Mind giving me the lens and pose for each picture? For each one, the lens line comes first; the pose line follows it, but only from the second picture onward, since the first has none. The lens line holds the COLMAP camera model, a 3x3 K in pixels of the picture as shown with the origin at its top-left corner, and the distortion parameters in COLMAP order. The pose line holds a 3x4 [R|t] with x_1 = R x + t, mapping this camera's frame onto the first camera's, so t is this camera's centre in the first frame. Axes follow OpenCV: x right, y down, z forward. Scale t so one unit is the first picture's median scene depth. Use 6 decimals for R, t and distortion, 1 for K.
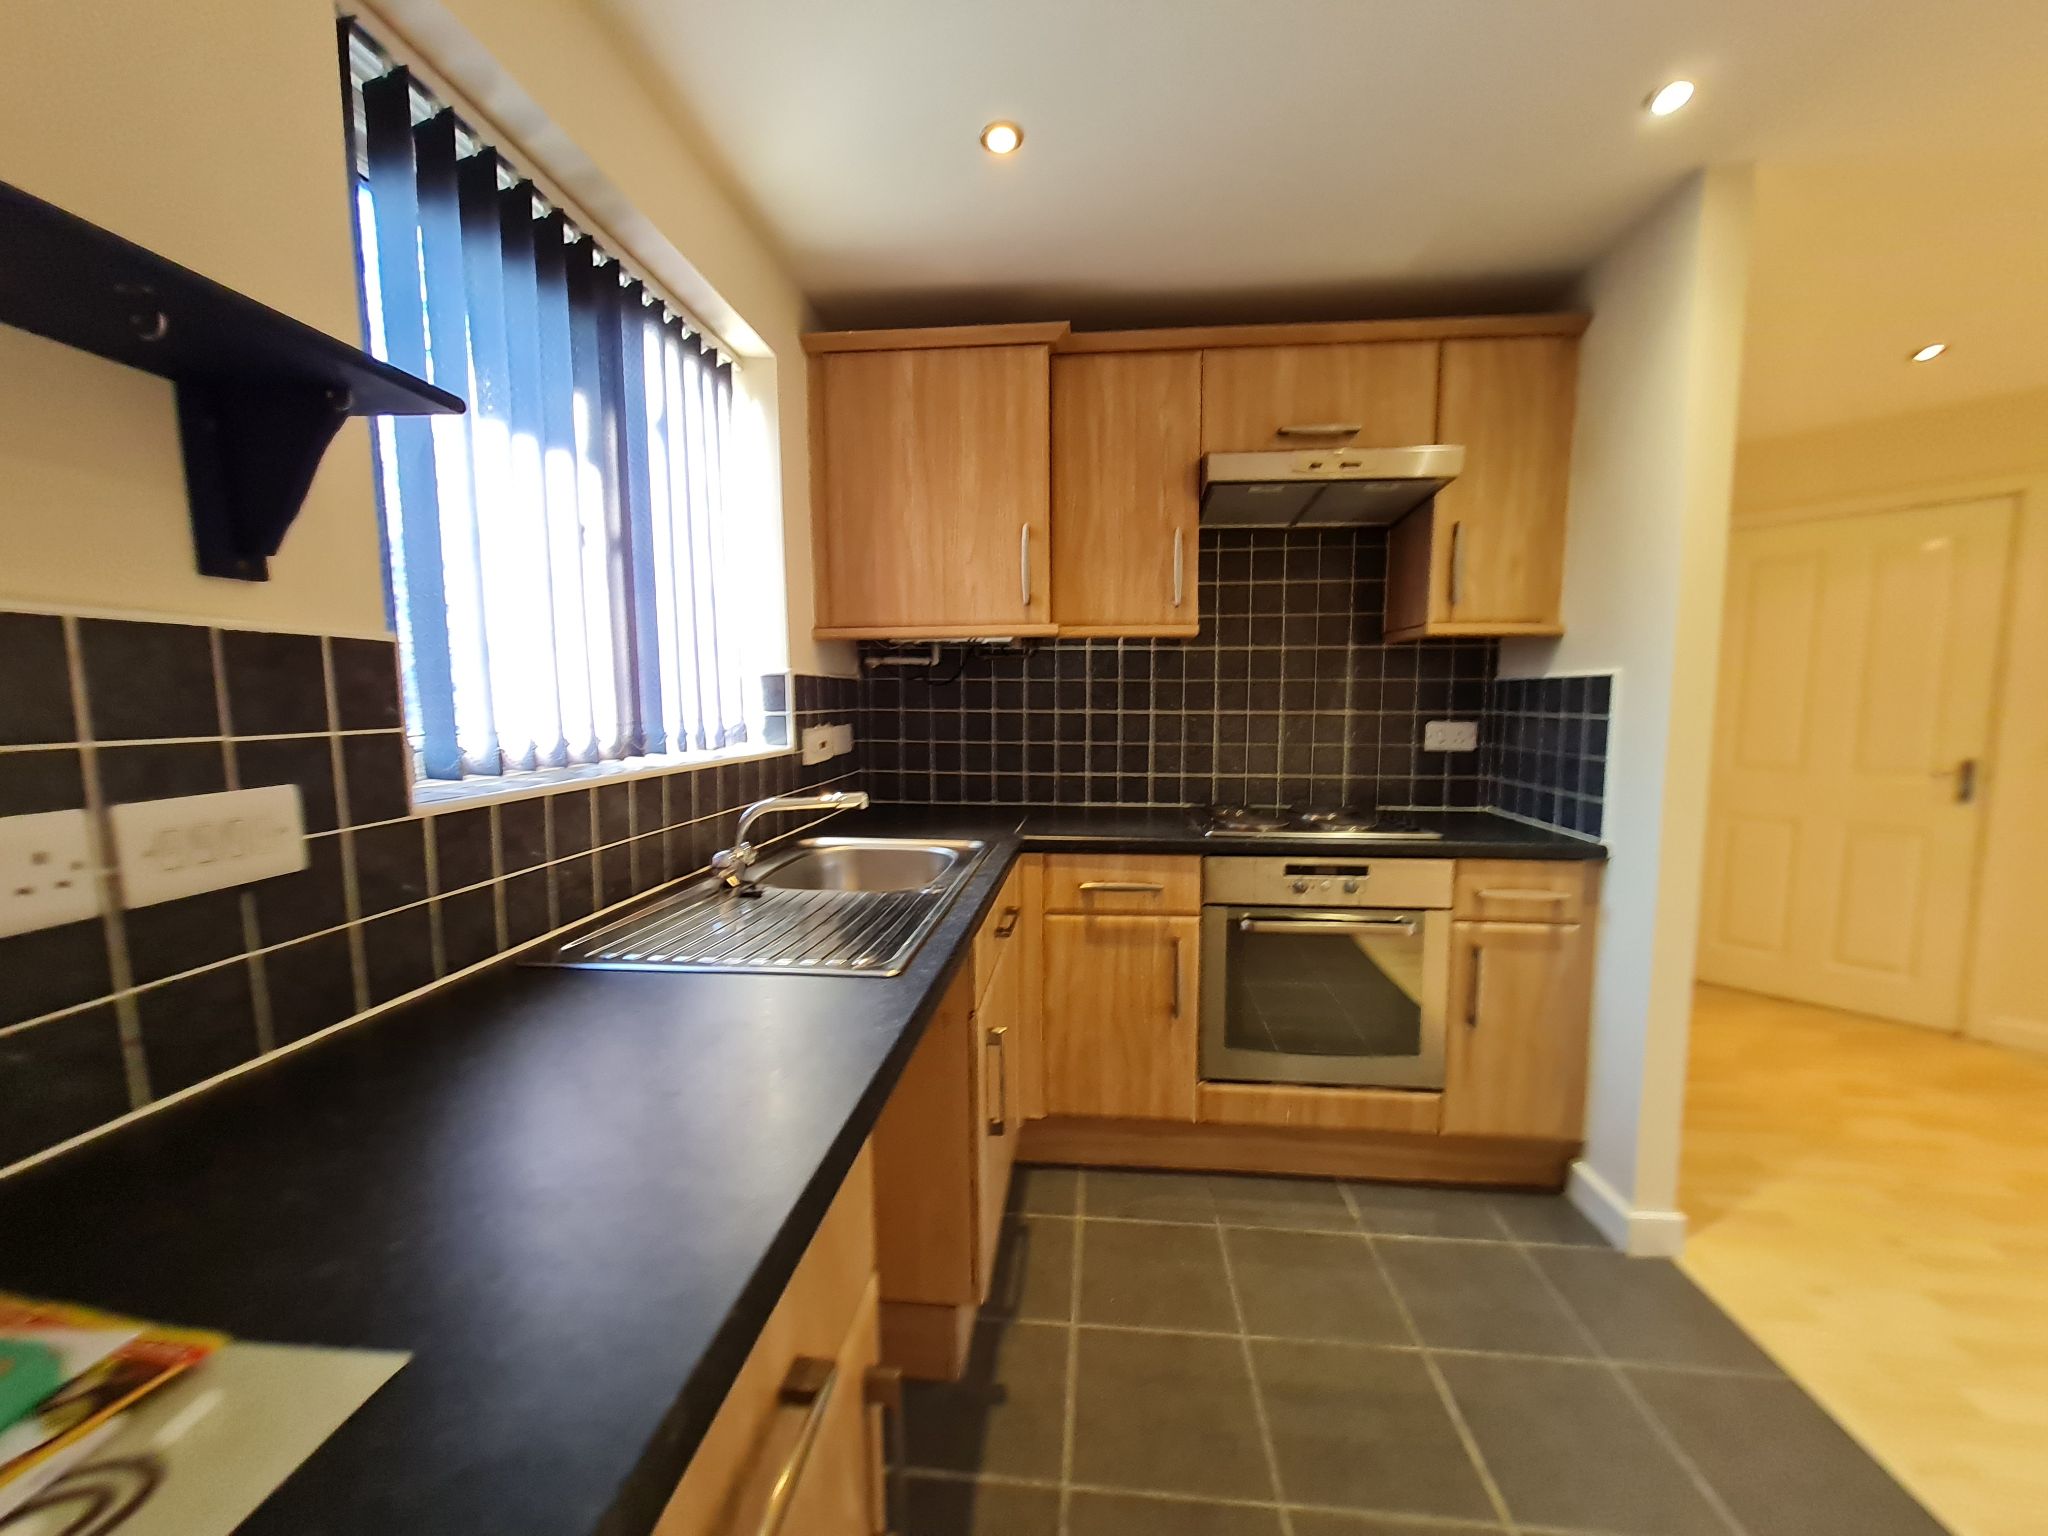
lens RADIAL K [[801.3, 0, 1022.7], [0, 801.3, 779.4], [0, 0, 1]] dist [0.003739, -0.000260]
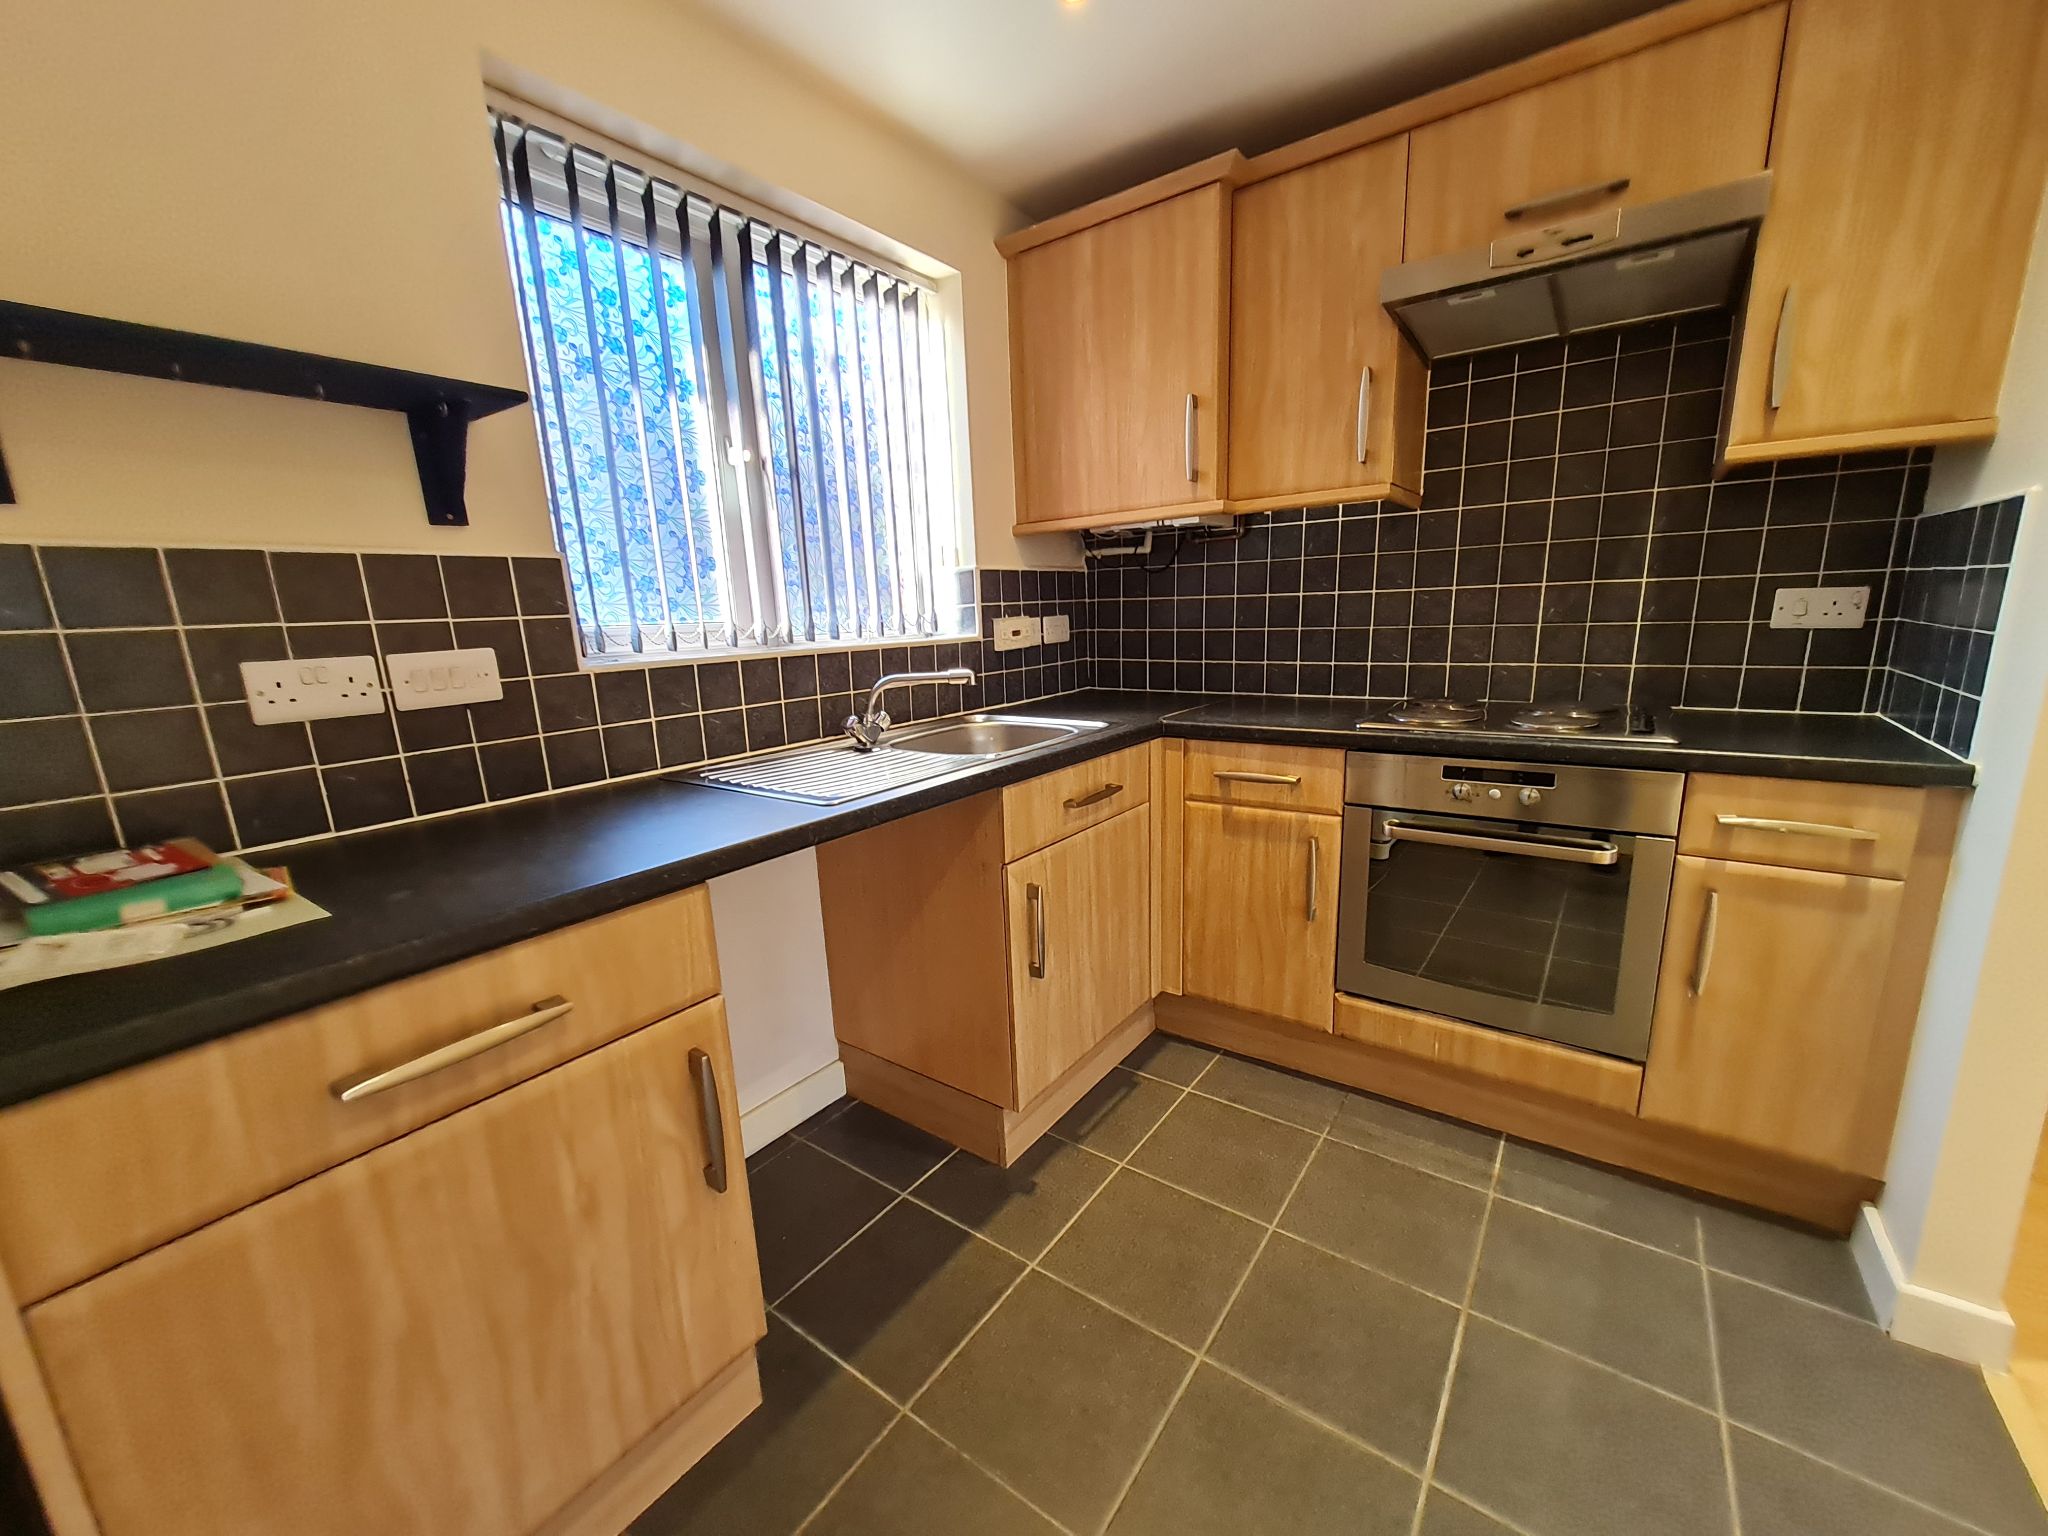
lens RADIAL K [[801.3, 0, 1022.7], [0, 801.3, 779.4], [0, 0, 1]] dist [0.003739, -0.000260]
pose [[0.858966, 0.077172, -0.506184, 0.362670], [-0.015418, 0.992027, 0.125078, 0.020547], [0.511800, -0.099633, 0.853307, 0.040999]]
